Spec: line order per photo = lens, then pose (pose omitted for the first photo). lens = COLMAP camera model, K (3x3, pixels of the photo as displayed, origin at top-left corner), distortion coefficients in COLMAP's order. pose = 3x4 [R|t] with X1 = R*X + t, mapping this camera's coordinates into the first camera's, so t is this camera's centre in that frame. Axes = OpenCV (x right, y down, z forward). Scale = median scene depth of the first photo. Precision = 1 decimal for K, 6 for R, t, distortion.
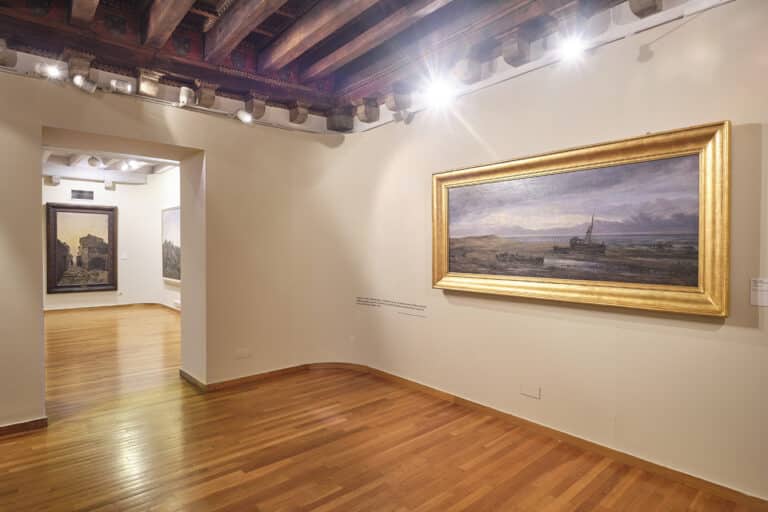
lens RADIAL K [[425.7, 0, 384.0], [0, 425.7, 256.0], [0, 0, 1]] dist [0.000503, -0.013827]
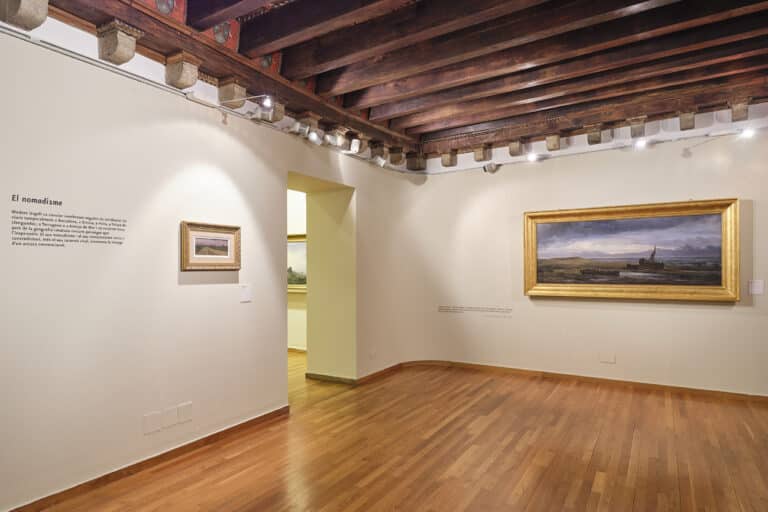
lens RADIAL K [[454.9, 0, 384.0], [0, 454.9, 272.2], [0, 0, 1]] dist [-0.005041, -0.001727]
pose [[0.961562, -0.011009, 0.274368, -0.944526], [0.013452, 0.999885, -0.007025, 0.006308], [-0.274259, 0.010446, 0.961599, -0.383289]]
